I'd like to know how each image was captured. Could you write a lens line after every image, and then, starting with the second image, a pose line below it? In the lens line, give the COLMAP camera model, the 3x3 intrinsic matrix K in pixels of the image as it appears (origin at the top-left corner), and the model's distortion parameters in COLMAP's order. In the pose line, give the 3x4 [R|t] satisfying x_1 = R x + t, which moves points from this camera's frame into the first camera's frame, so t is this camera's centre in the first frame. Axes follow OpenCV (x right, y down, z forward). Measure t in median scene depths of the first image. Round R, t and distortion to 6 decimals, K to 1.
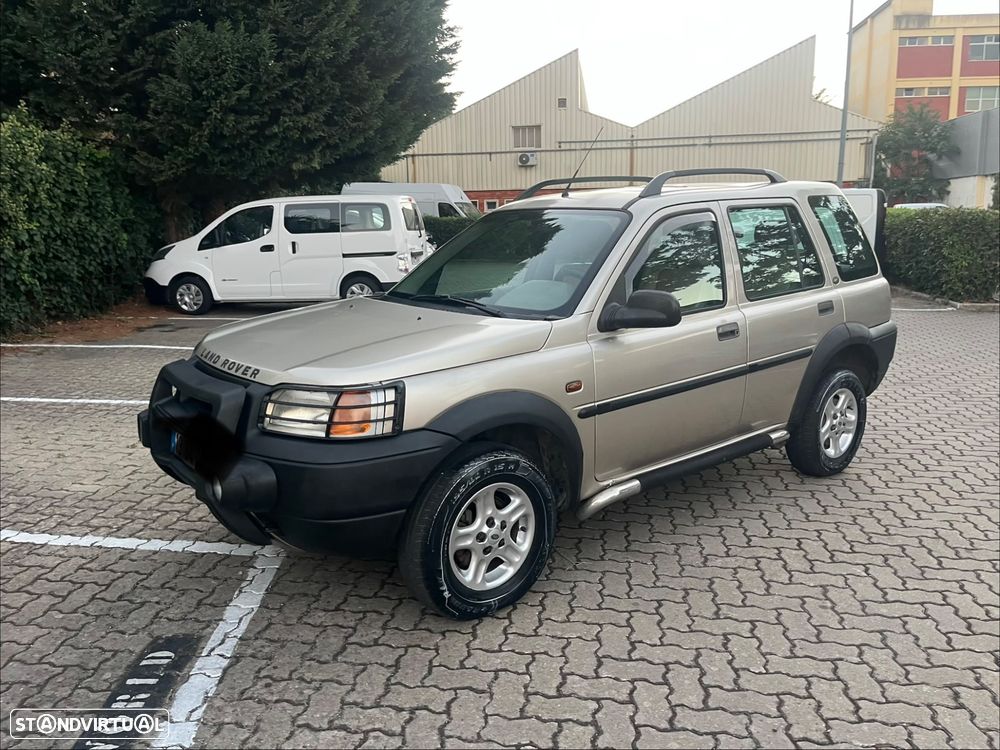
lens RADIAL K [[762.6, 0, 510.8], [0, 762.6, 372.7], [0, 0, 1]] dist [0.057284, -0.085305]
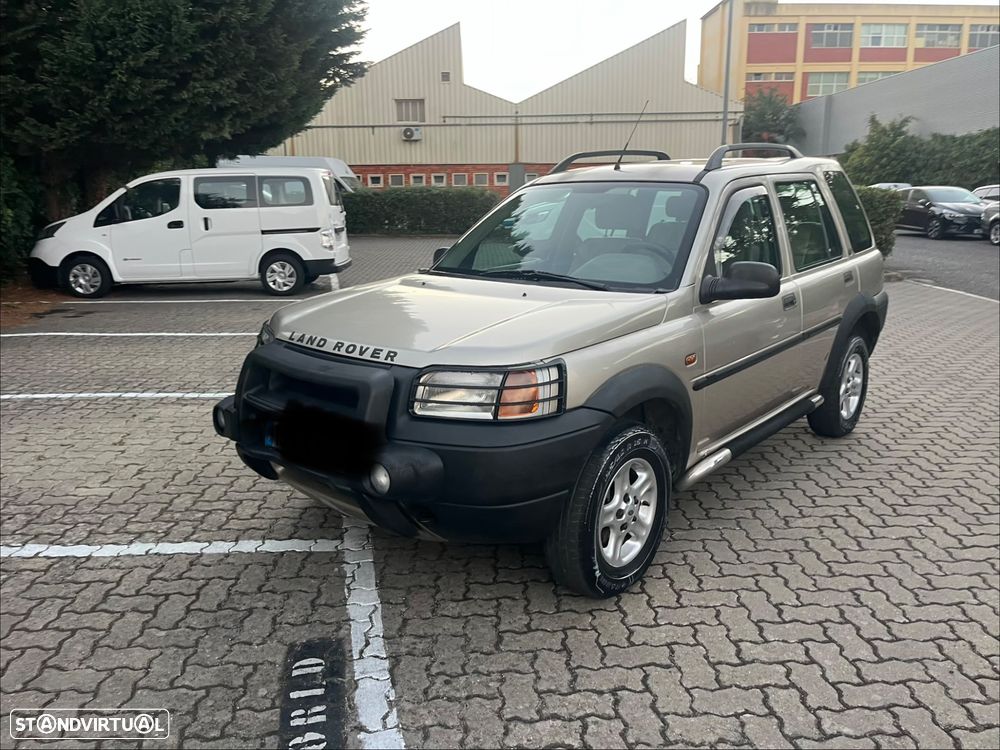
lens RADIAL K [[762.6, 0, 511.5], [0, 762.6, 366.5], [0, 0, 1]] dist [0.057284, -0.085305]
pose [[0.984410, -0.035041, 0.172361, -0.258393], [0.031288, 0.999211, 0.024446, -0.003006], [-0.173081, -0.018672, 0.984731, 0.039193]]
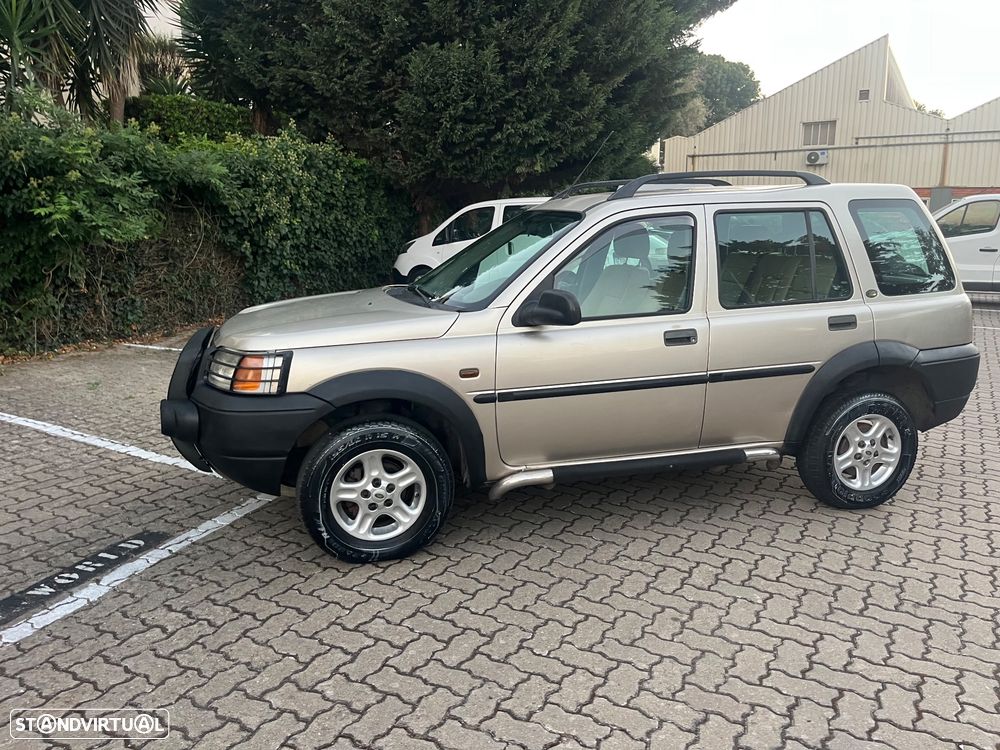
lens RADIAL K [[762.6, 0, 509.3], [0, 762.6, 376.0], [0, 0, 1]] dist [0.057284, -0.085305]
pose [[0.920387, 0.092110, -0.380004, 0.442707], [-0.091005, 0.995631, 0.020914, -0.004753], [0.380270, 0.015333, 0.924748, 0.006852]]
